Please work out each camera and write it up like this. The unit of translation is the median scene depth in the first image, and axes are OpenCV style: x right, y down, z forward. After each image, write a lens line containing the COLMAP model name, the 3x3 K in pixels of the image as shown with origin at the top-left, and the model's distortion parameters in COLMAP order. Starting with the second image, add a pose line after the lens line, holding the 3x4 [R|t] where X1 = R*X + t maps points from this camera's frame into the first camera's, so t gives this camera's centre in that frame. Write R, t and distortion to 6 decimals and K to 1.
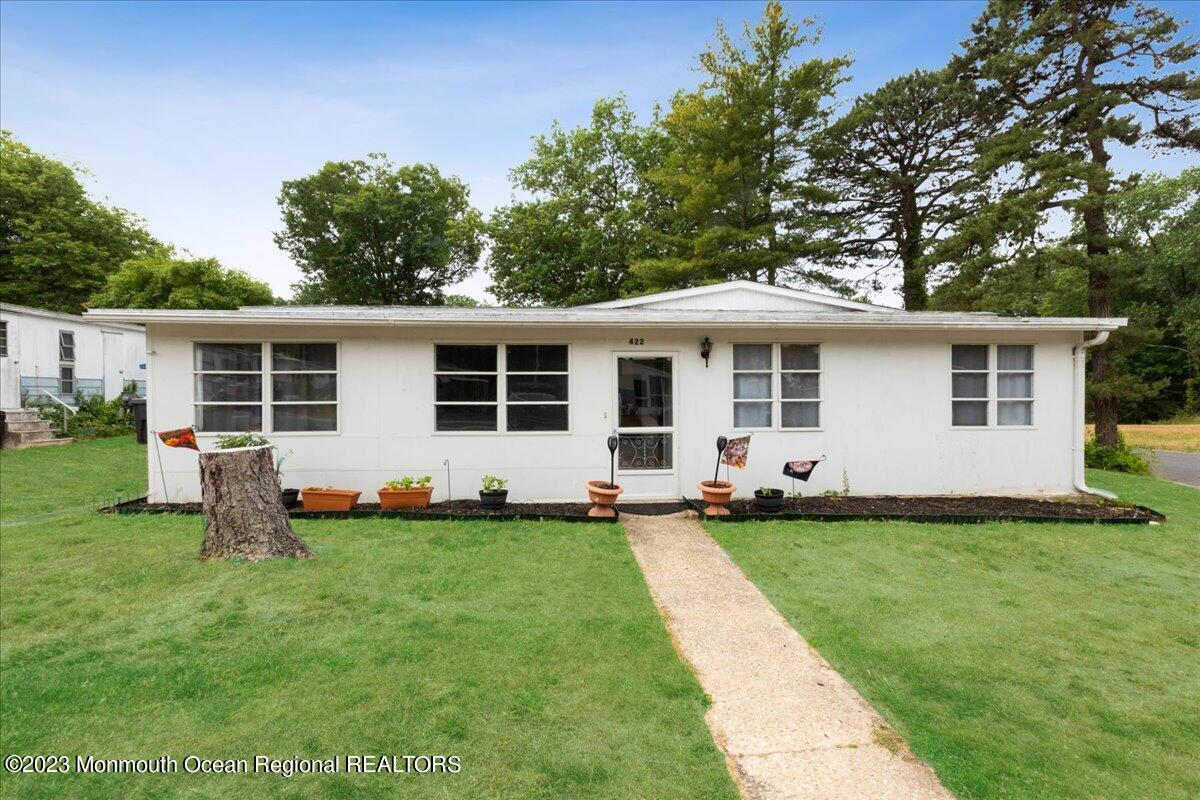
lens RADIAL K [[556.0, 0, 600.0], [0, 556.0, 400.0], [0, 0, 1]] dist [0.001719, -0.000324]
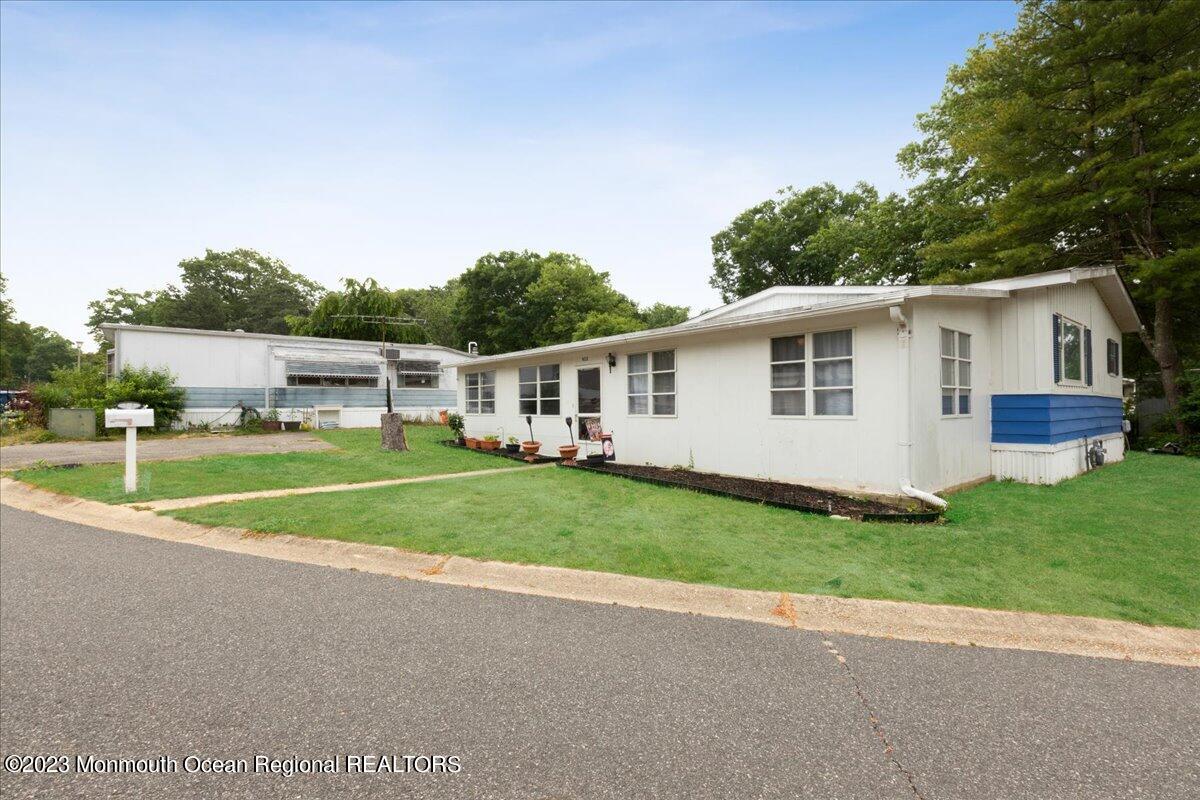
lens RADIAL K [[535.3, 0, 598.7], [0, 535.3, 397.7], [0, 0, 1]] dist [-0.000740, -0.000964]
pose [[0.581988, -0.015561, -0.813048, 1.295036], [0.008975, 0.999879, -0.012713, 0.023889], [0.813147, 0.000101, 0.582058, 0.143177]]
